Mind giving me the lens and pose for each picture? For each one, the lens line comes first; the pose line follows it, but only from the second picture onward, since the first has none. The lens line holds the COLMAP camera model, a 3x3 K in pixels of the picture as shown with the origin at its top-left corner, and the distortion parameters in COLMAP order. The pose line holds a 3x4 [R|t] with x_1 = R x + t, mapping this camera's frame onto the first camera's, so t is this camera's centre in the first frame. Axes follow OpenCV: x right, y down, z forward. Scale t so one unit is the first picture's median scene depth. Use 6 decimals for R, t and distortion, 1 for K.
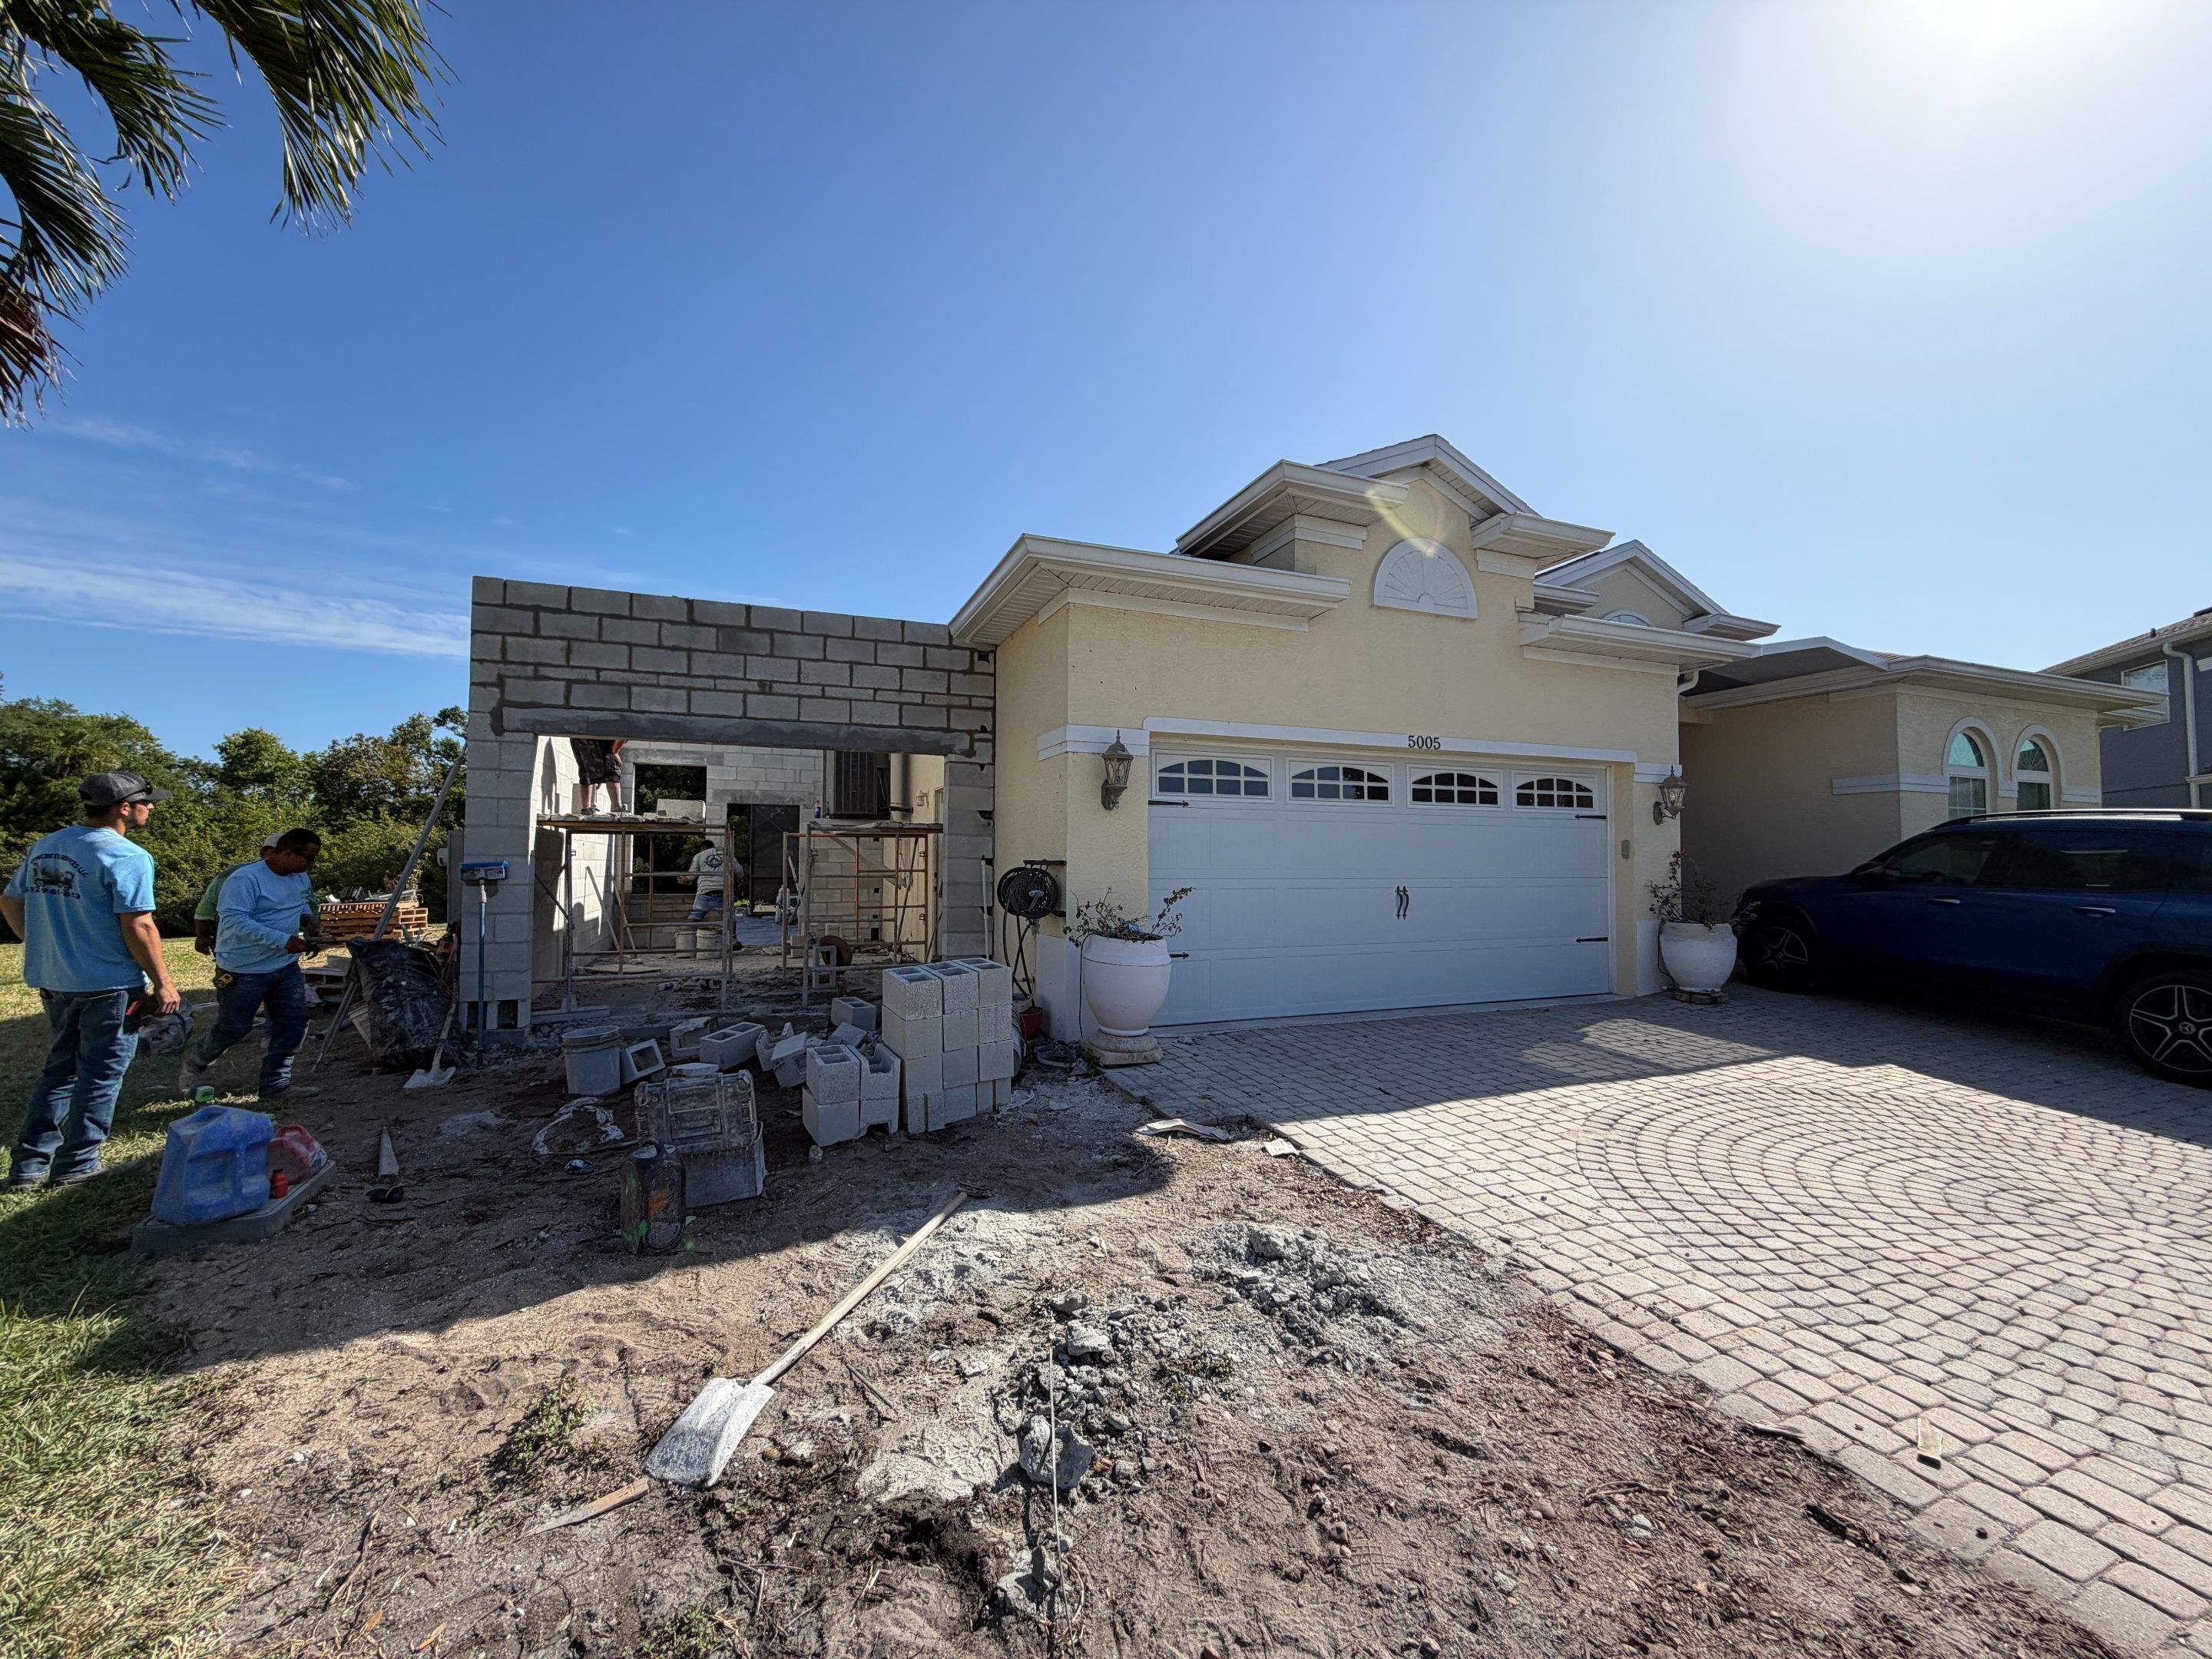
lens RADIAL K [[885.5, 0, 1103.3], [0, 885.5, 841.2], [0, 0, 1]] dist [-0.001518, -0.000650]
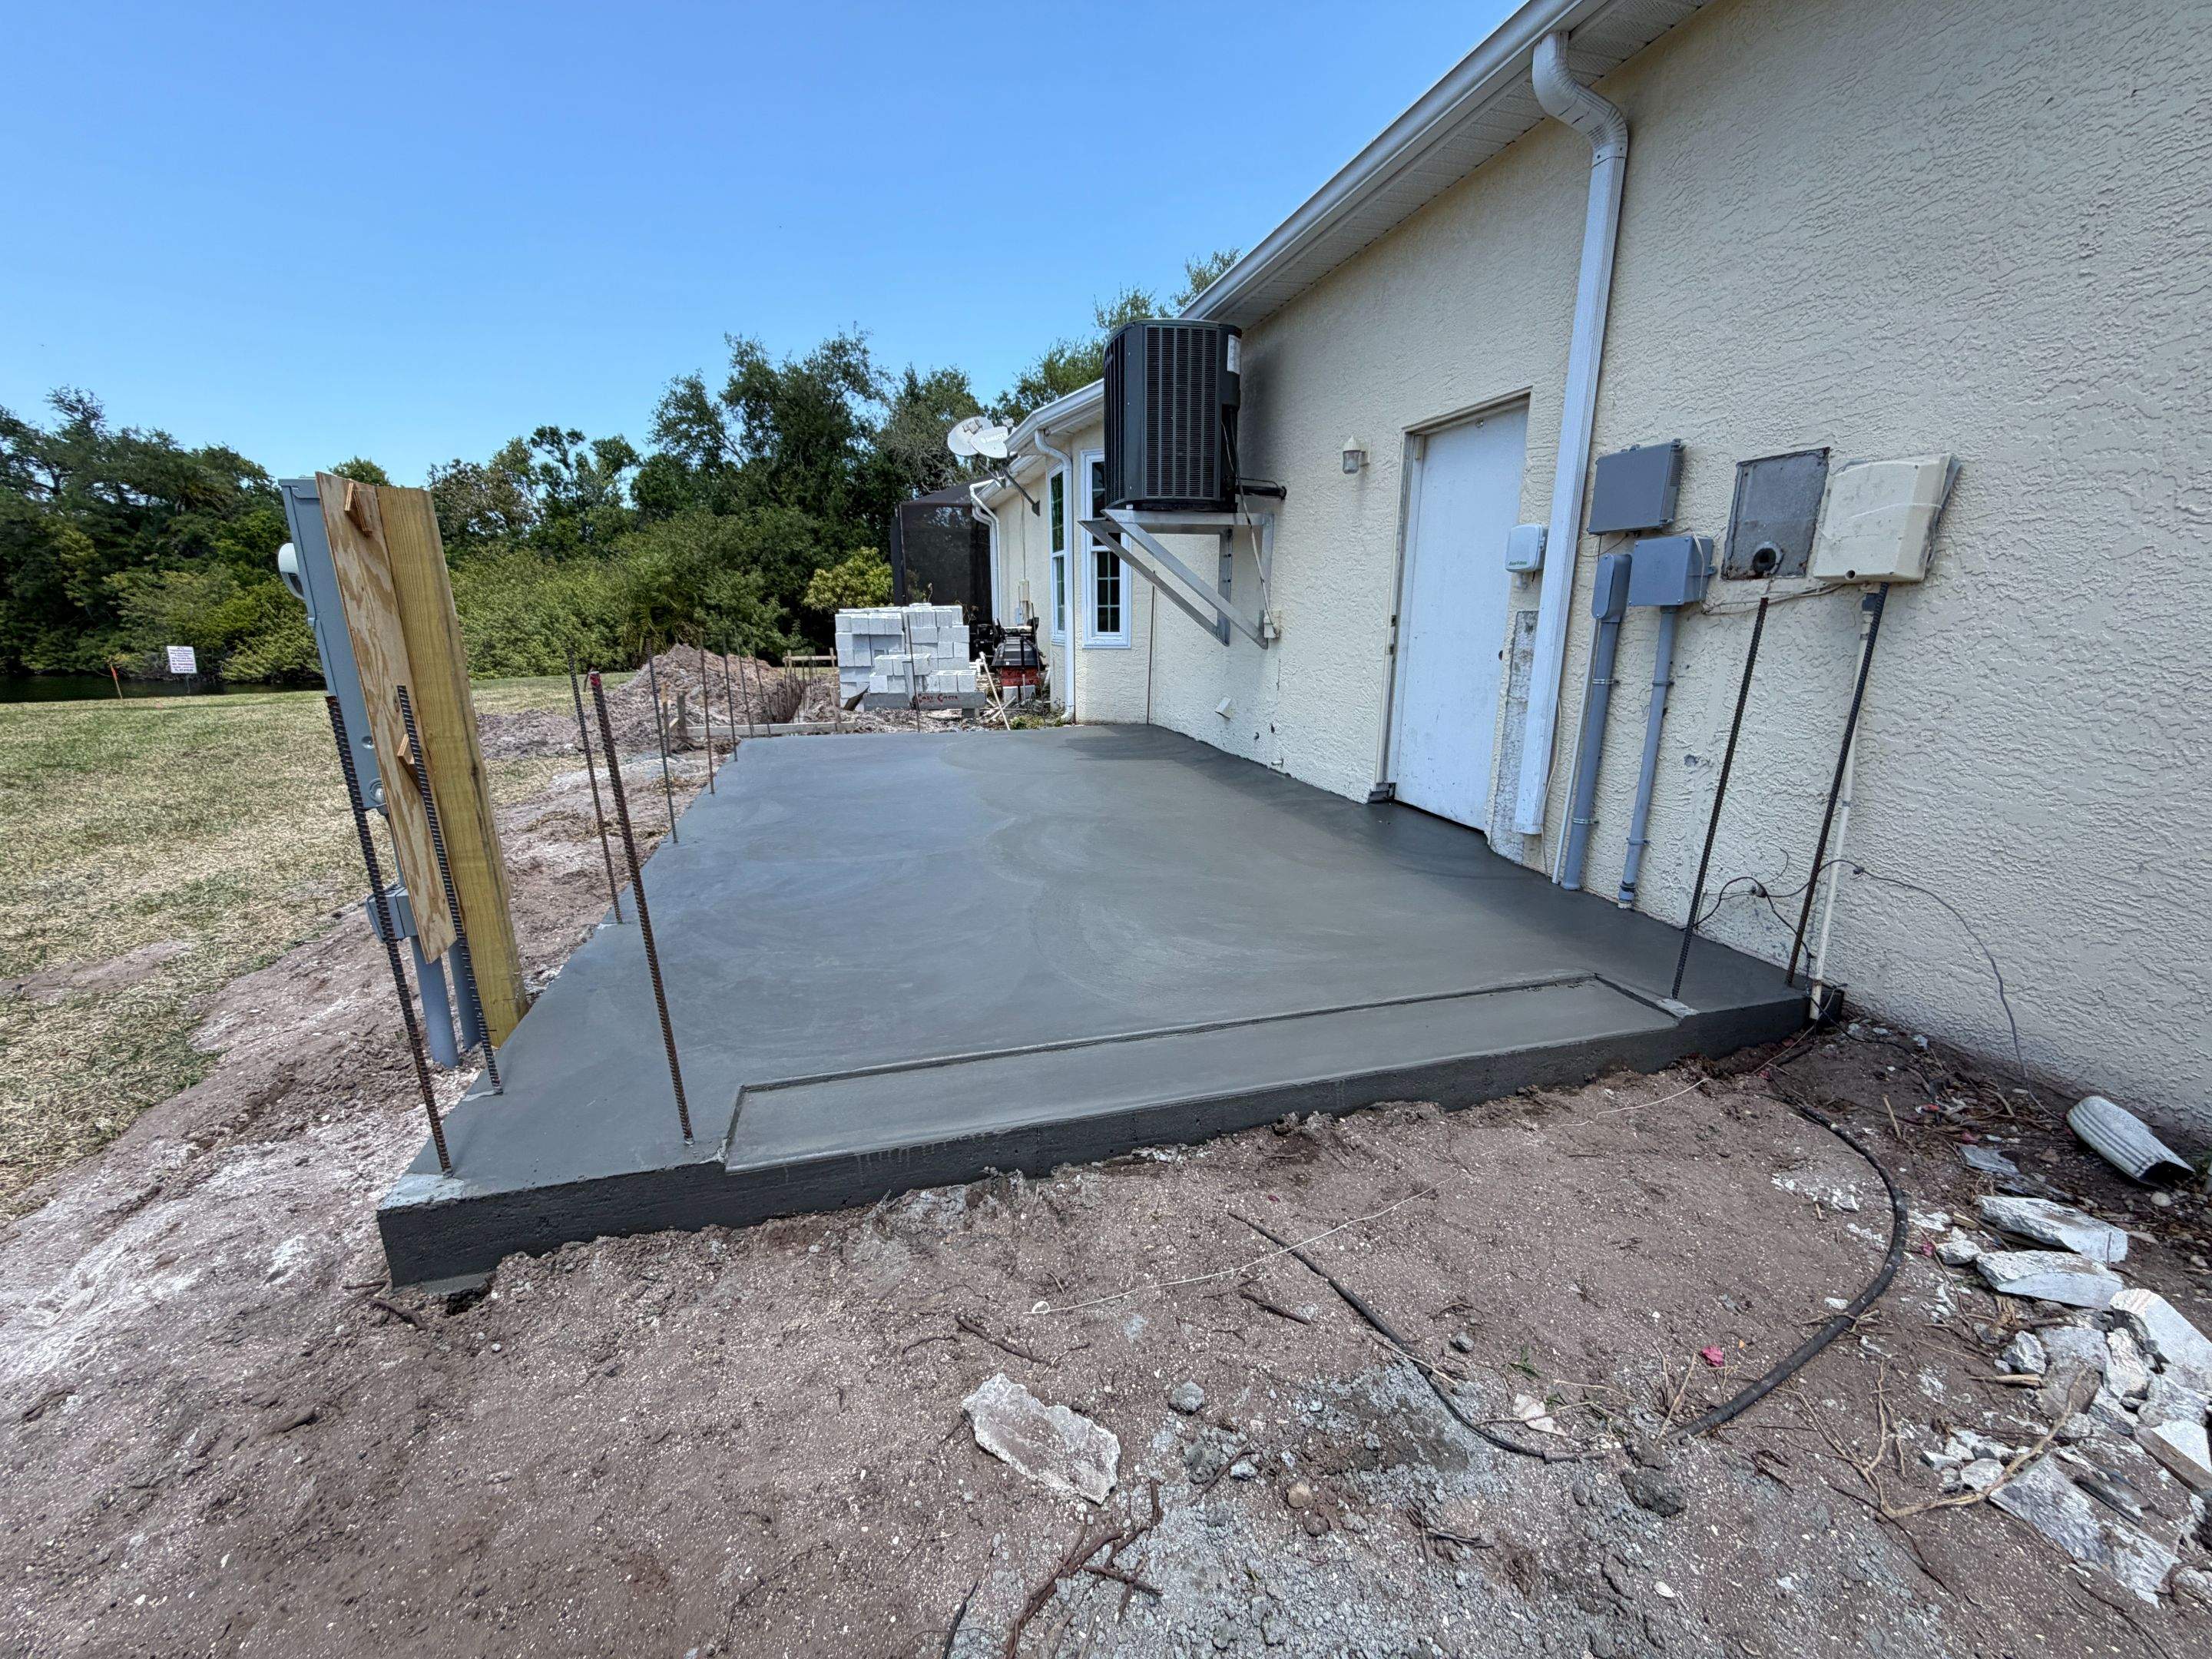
lens RADIAL K [[885.5, 0, 1103.3], [0, 885.5, 841.2], [0, 0, 1]] dist [-0.001518, -0.000650]
pose [[0.992699, 0.026740, -0.117619, -0.381749], [0.007801, 0.958843, 0.283830, 0.020351], [0.120368, -0.282676, 0.951633, 0.645080]]
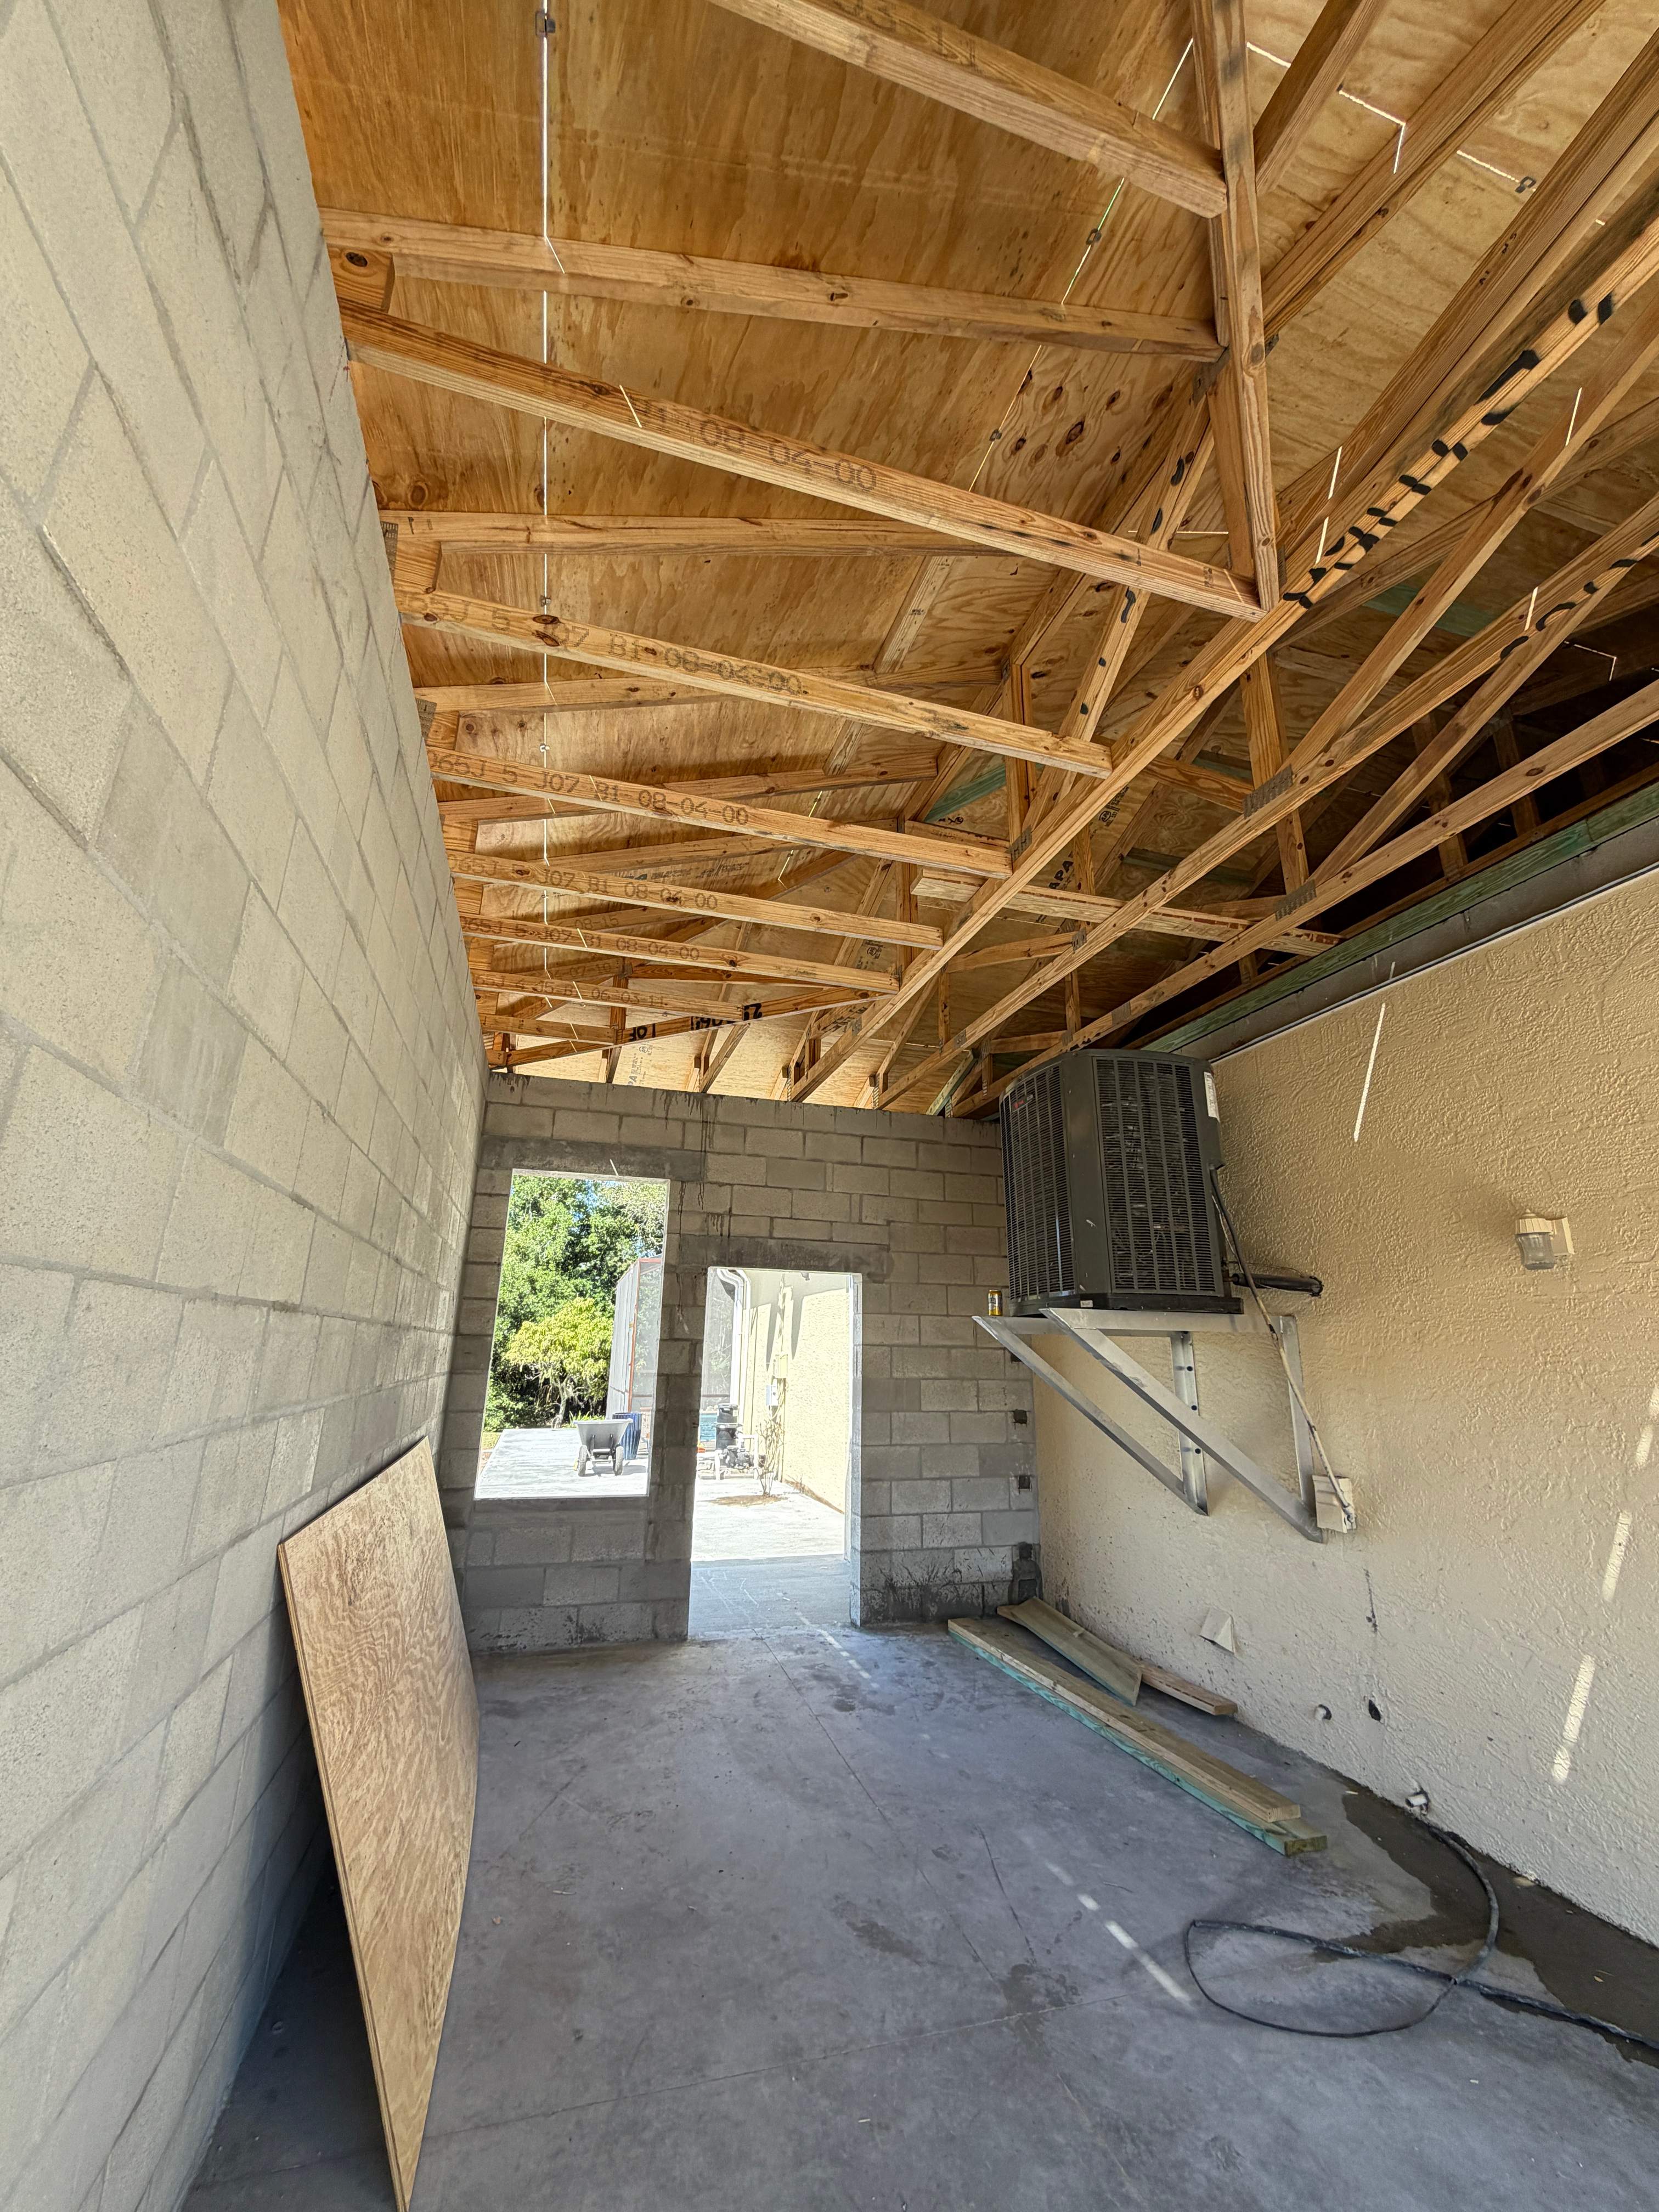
lens RADIAL K [[886.9, 0, 828.5], [0, 886.9, 1099.4], [0, 0, 1]] dist [-0.001678, -0.000113]
pose [[0.995392, -0.011862, -0.095150, -0.550844], [-0.012303, 0.968318, -0.249419, -0.025999], [0.095094, 0.249440, 0.963710, 0.965219]]
